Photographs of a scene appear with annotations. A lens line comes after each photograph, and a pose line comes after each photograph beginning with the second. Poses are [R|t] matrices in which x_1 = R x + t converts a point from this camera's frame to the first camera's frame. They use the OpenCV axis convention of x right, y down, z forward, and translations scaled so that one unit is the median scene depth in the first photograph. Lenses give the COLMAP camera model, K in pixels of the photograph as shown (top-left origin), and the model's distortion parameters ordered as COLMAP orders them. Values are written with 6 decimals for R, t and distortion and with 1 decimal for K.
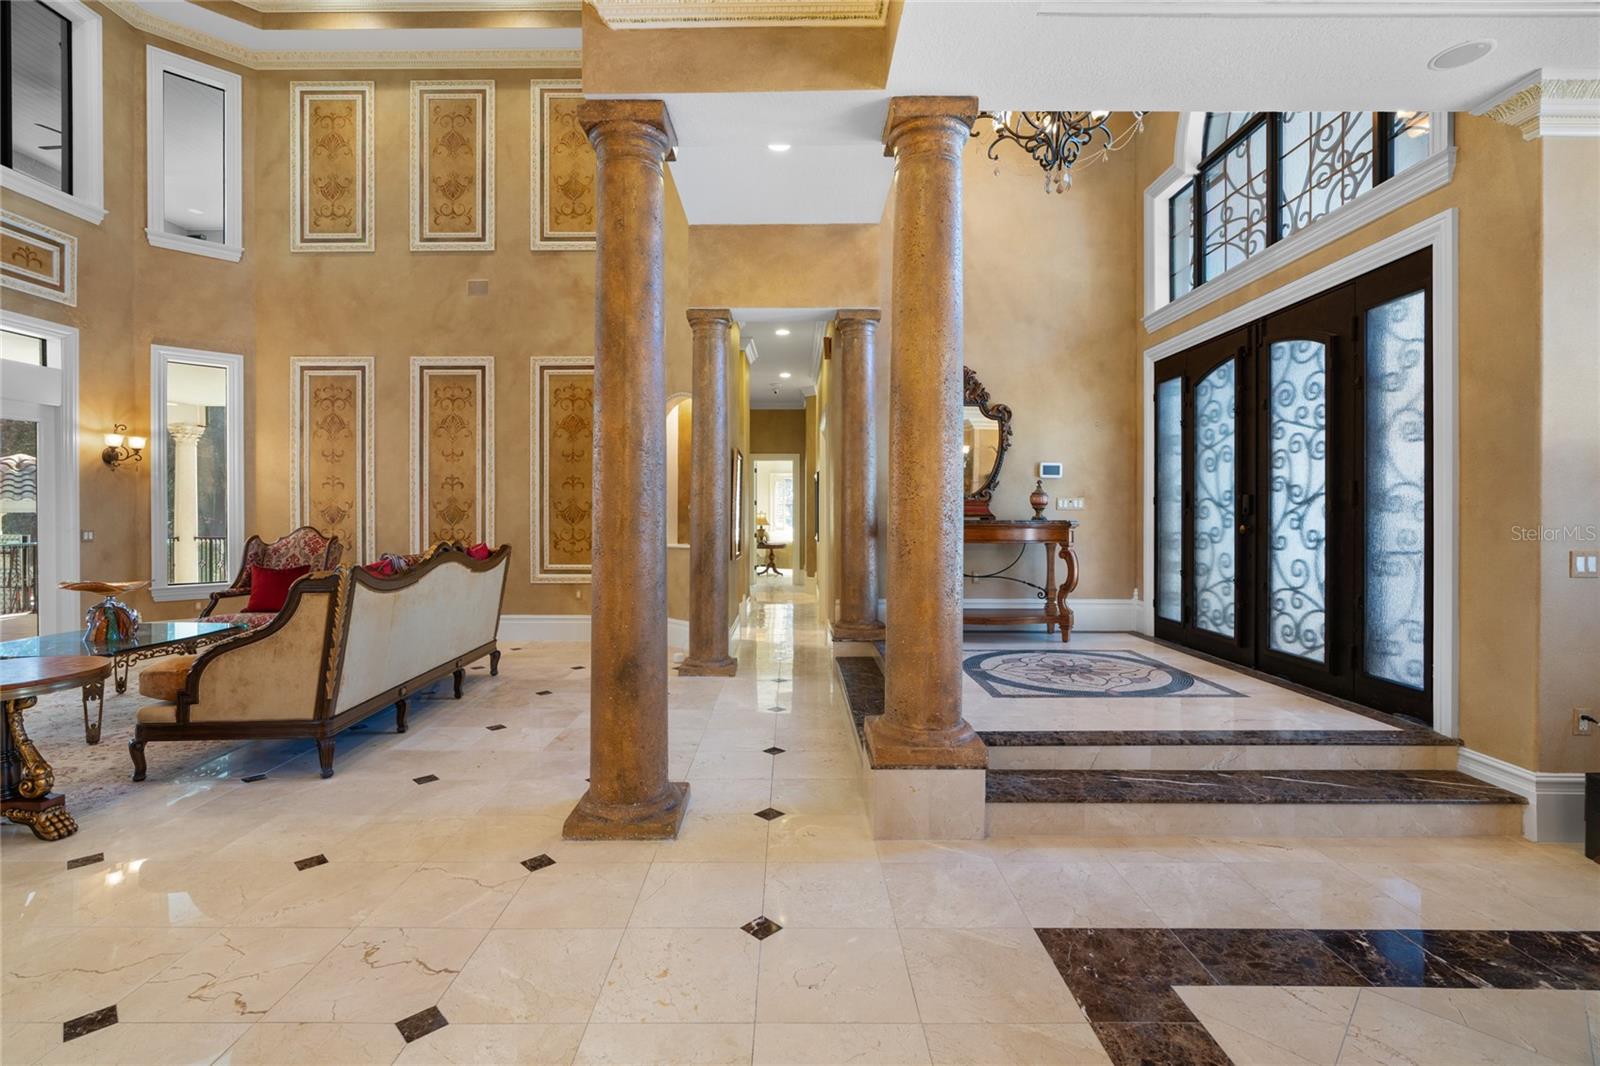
lens RADIAL K [[724.8, 0, 790.6], [0, 724.8, 517.7], [0, 0, 1]] dist [-0.013775, 0.003552]
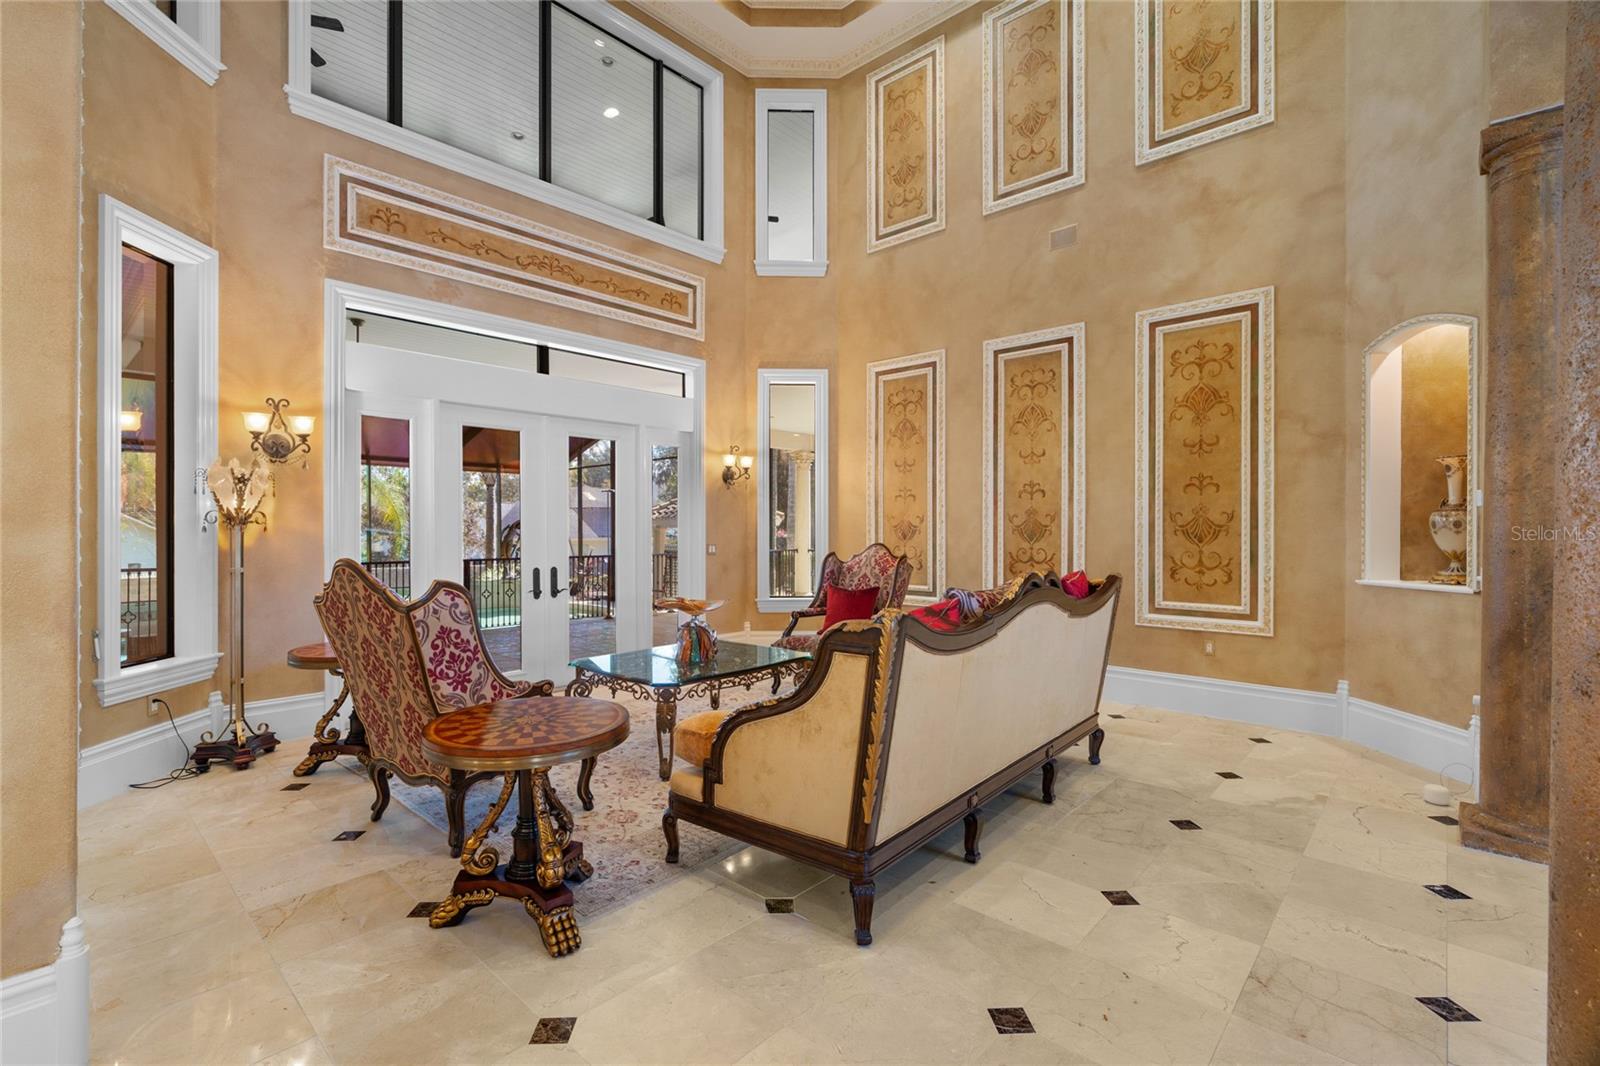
lens RADIAL K [[724.8, 0, 796.3], [0, 724.8, 530.1], [0, 0, 1]] dist [-0.013775, 0.003552]
pose [[0.742384, 0.001634, -0.669973, -0.128992], [-0.004567, 0.999986, -0.002621, -0.001341], [0.669959, 0.005006, 0.742381, 0.239522]]
